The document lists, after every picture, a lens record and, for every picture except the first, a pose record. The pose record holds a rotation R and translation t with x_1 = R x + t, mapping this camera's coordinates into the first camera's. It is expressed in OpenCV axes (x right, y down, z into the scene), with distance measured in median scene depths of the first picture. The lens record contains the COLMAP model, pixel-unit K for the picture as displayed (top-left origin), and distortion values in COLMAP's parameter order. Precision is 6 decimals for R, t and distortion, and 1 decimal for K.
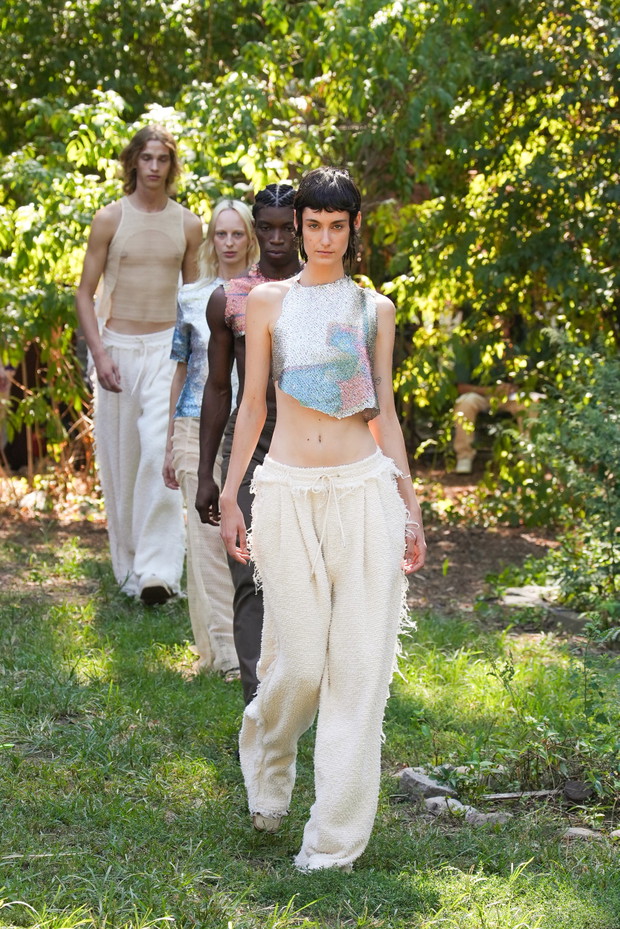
lens RADIAL K [[2847.9, 0, 346.7], [0, 2847.9, 462.3], [0, 0, 1]] dist [0.045806, 0.473706]
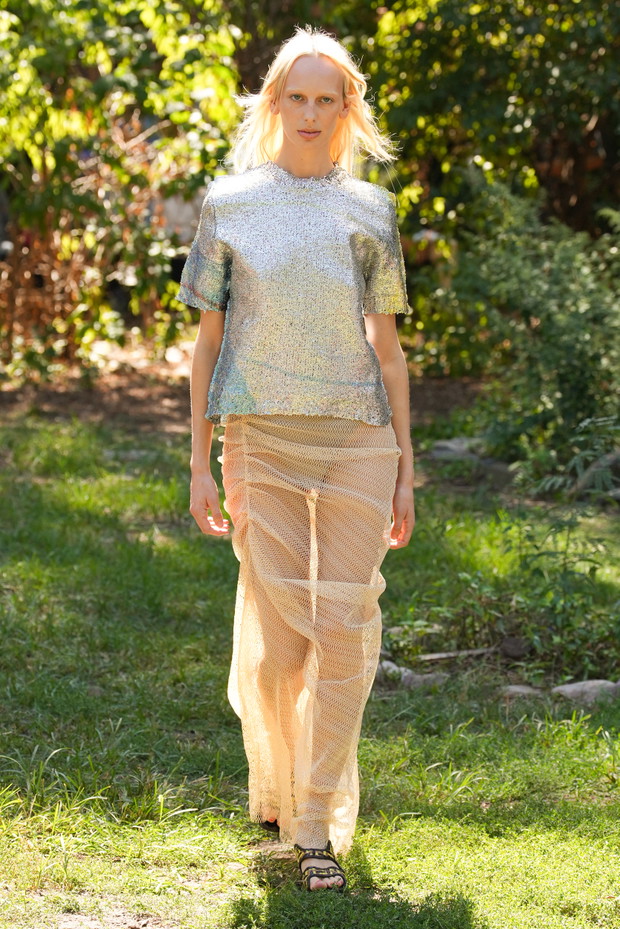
lens RADIAL K [[3471.4, 0, 309.7], [0, 3471.4, 476.6], [0, 0, 1]] dist [0.103344, 0.007056]
pose [[0.999096, -0.041298, 0.010046, 0.001597], [0.040768, 0.998004, 0.048235, -0.002492], [-0.012018, -0.047782, 0.998785, -0.174884]]
